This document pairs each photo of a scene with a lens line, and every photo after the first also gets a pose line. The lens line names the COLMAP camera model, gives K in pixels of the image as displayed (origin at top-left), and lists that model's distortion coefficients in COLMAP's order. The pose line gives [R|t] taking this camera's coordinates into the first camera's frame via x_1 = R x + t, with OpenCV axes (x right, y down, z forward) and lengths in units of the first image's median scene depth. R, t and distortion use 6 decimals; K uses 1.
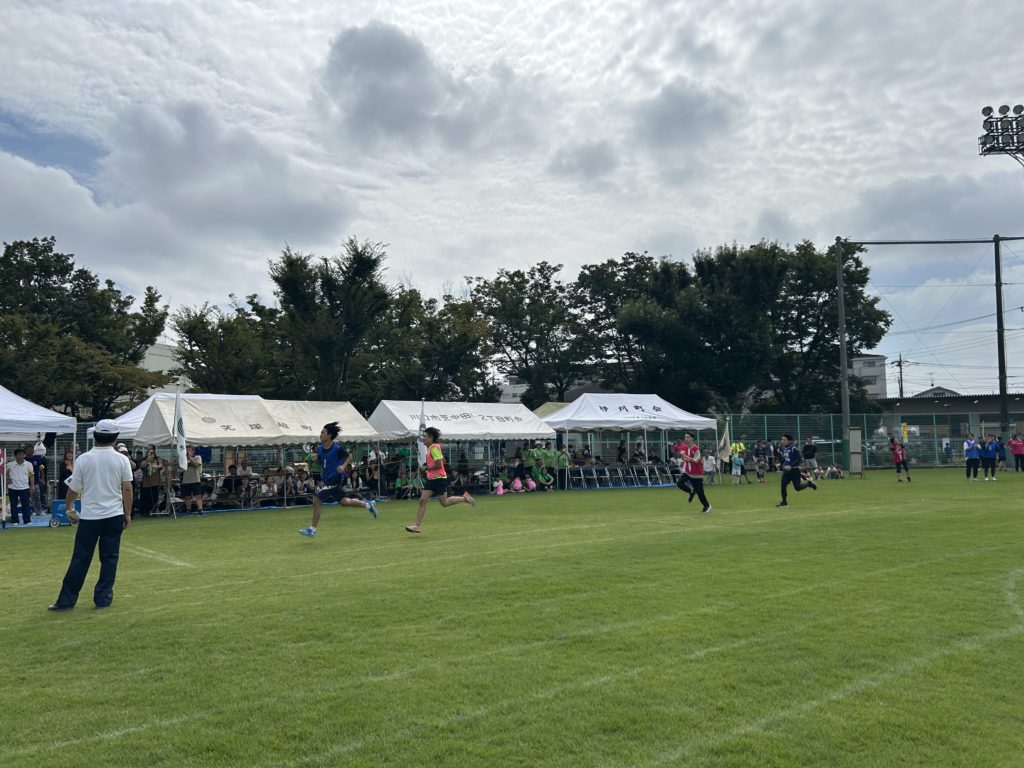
lens RADIAL K [[771.8, 0, 508.3], [0, 771.8, 381.8], [0, 0, 1]] dist [0.025007, -0.014390]
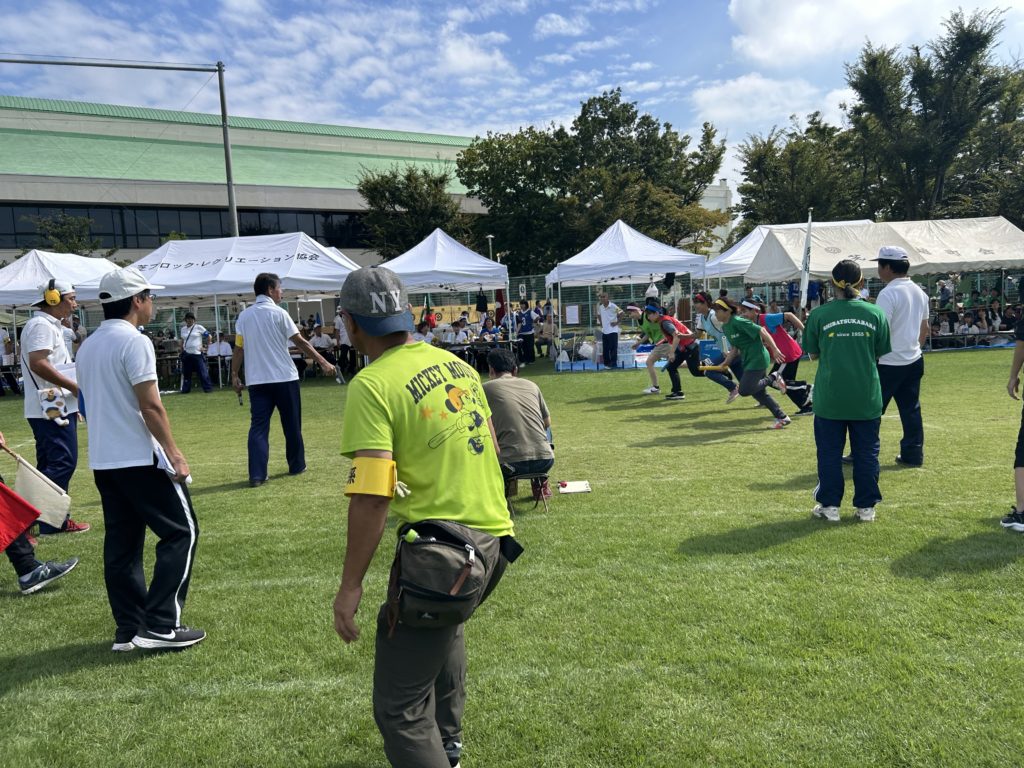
lens RADIAL K [[771.8, 0, 508.3], [0, 771.8, 381.8], [0, 0, 1]] dist [0.025007, -0.014390]
pose [[0.794380, 0.037272, -0.606276, -0.068673], [0.088960, 0.980214, 0.176822, 0.003727], [0.600871, -0.194398, 0.775347, 0.034233]]
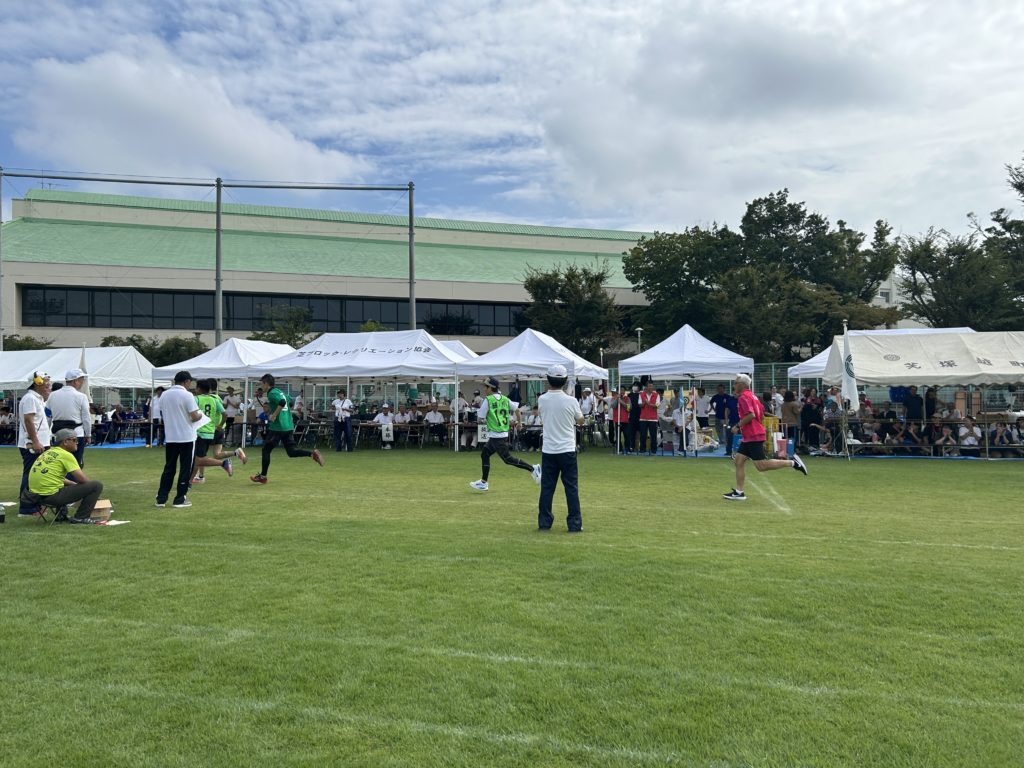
lens RADIAL K [[771.8, 0, 508.3], [0, 771.8, 381.8], [0, 0, 1]] dist [0.025007, -0.014390]
pose [[0.606169, 0.001086, -0.795335, 0.034203], [0.062527, 0.996839, 0.049016, 0.002180], [0.792874, -0.079442, 0.604185, 0.039112]]
